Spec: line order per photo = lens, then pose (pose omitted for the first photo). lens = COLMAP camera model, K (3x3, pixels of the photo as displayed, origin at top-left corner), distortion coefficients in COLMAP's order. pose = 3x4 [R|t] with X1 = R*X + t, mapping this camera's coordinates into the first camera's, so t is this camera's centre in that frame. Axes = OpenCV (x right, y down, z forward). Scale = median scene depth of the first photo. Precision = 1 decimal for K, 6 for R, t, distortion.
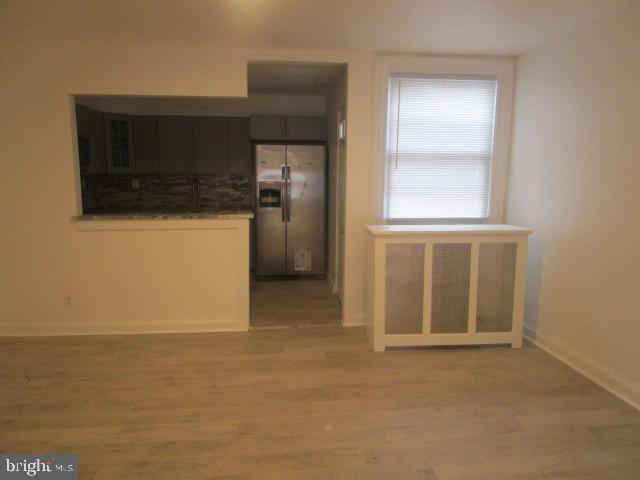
lens RADIAL K [[456.7, 0, 320.0], [0, 456.7, 240.0], [0, 0, 1]] dist [-0.009650, -0.006701]
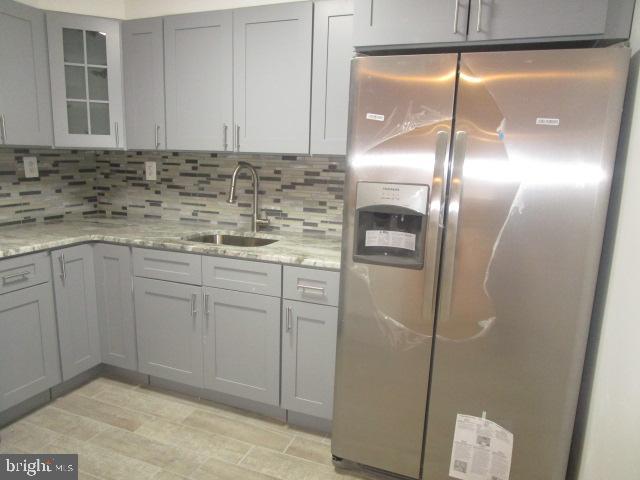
lens RADIAL K [[456.7, 0, 320.0], [0, 456.7, 240.0], [0, 0, 1]] dist [-0.009650, -0.006701]
pose [[0.891154, 0.104105, -0.441596, -0.014962], [-0.094461, 0.994563, 0.043839, -0.096979], [0.443759, 0.002646, 0.896142, 0.697802]]
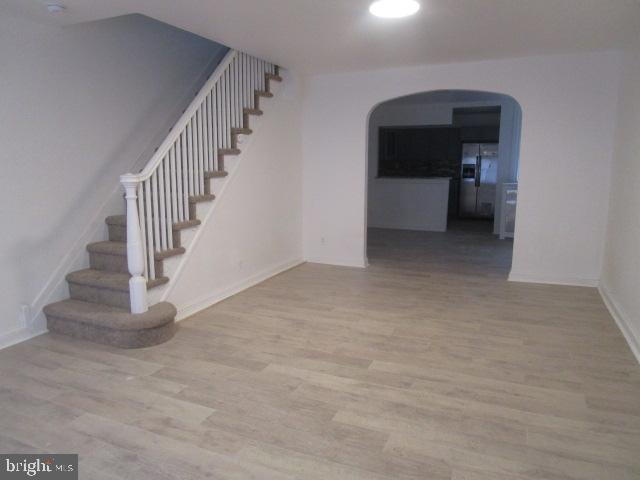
lens RADIAL K [[456.7, 0, 320.0], [0, 456.7, 240.0], [0, 0, 1]] dist [-0.009650, -0.006701]
pose [[0.865344, 0.085929, -0.493757, 0.296140], [-0.079044, 0.996262, 0.034850, 0.155160], [0.494906, 0.008872, 0.868902, -0.852283]]
